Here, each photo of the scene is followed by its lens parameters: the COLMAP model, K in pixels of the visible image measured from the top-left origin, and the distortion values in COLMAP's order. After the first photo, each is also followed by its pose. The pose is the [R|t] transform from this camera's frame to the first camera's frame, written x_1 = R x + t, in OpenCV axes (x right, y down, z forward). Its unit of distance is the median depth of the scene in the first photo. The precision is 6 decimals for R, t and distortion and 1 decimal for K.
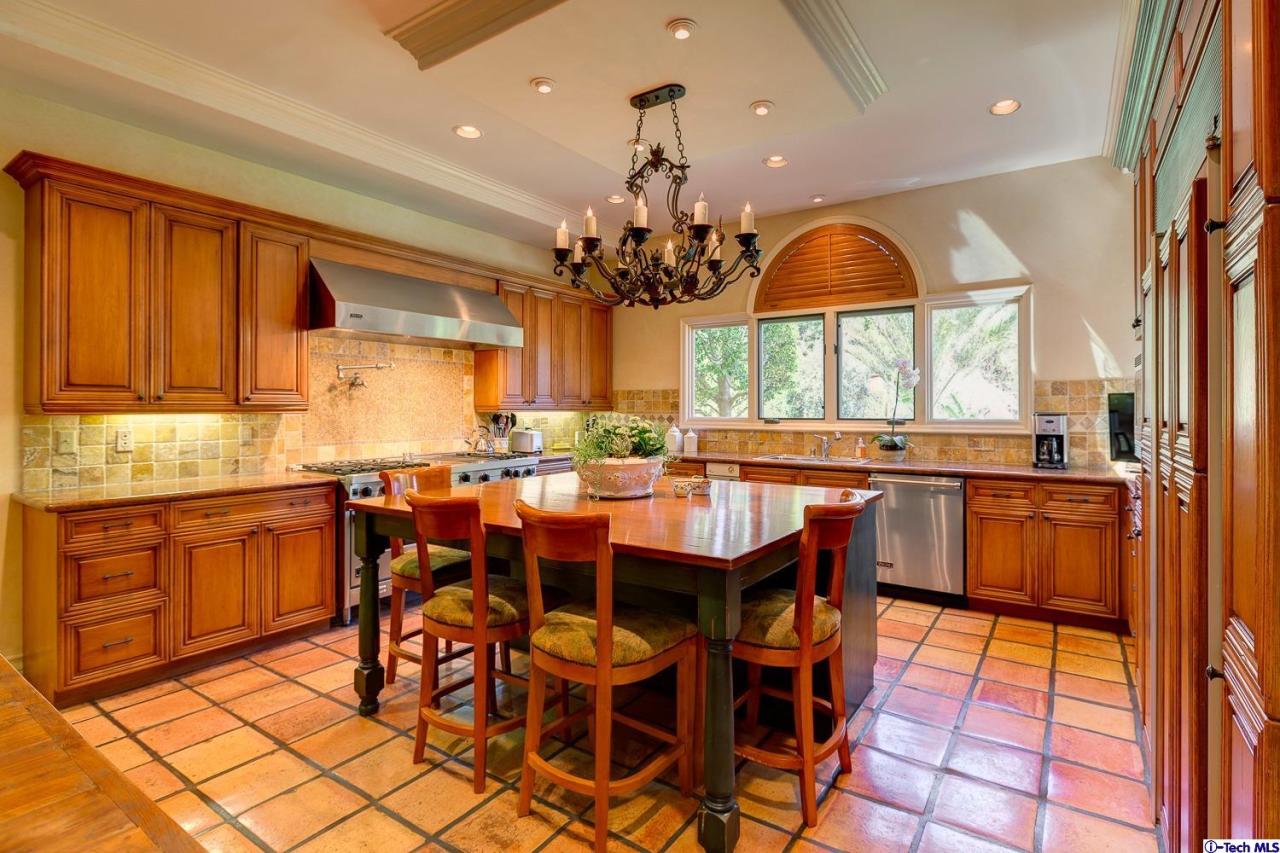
lens RADIAL K [[585.9, 0, 651.2], [0, 585.9, 402.8], [0, 0, 1]] dist [-0.027097, 0.000163]
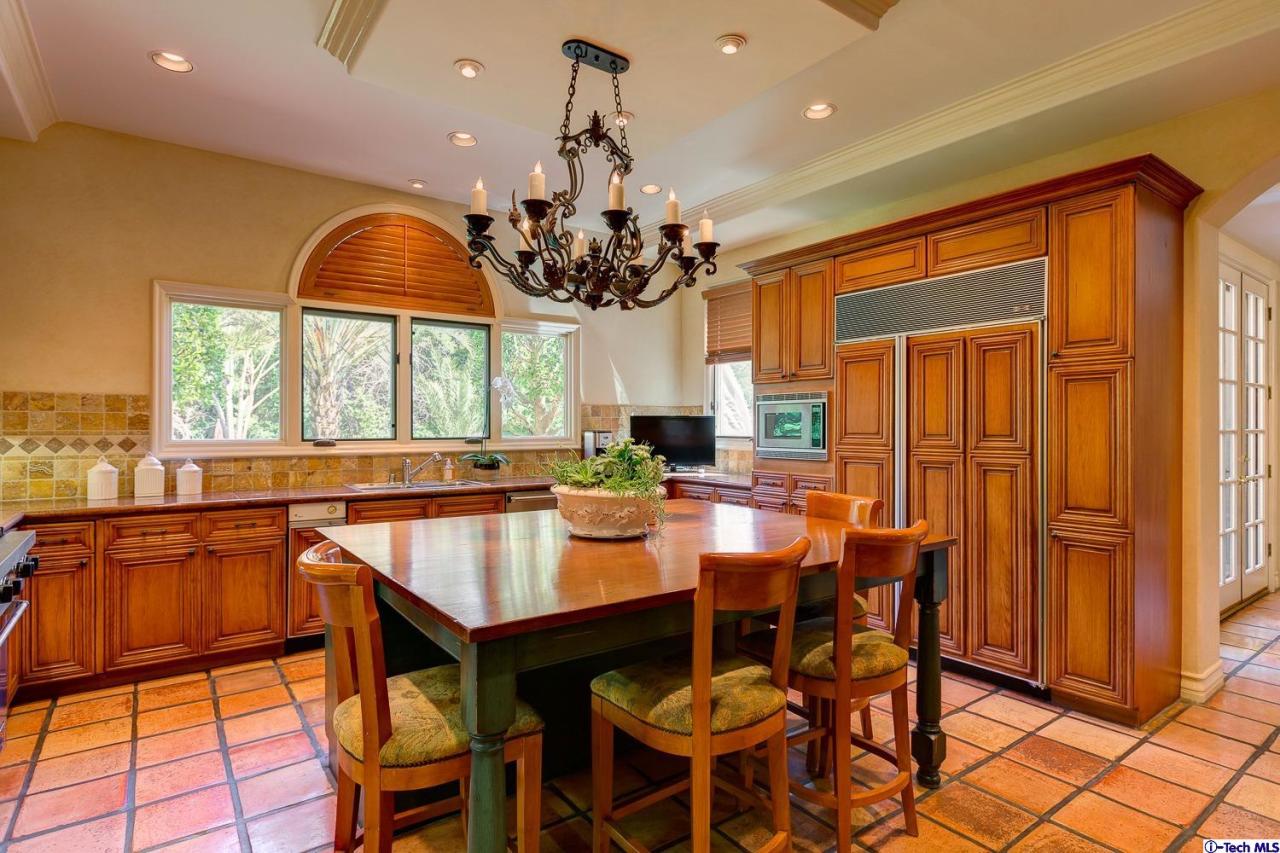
lens RADIAL K [[658.9, 0, 632.5], [0, 658.9, 420.0], [0, 0, 1]] dist [-0.017674, -0.003624]
pose [[0.330033, 0.013169, 0.943878, -0.576464], [-0.007594, 0.999907, -0.011296, 0.009146], [-0.943939, -0.003439, 0.330102, 0.415336]]
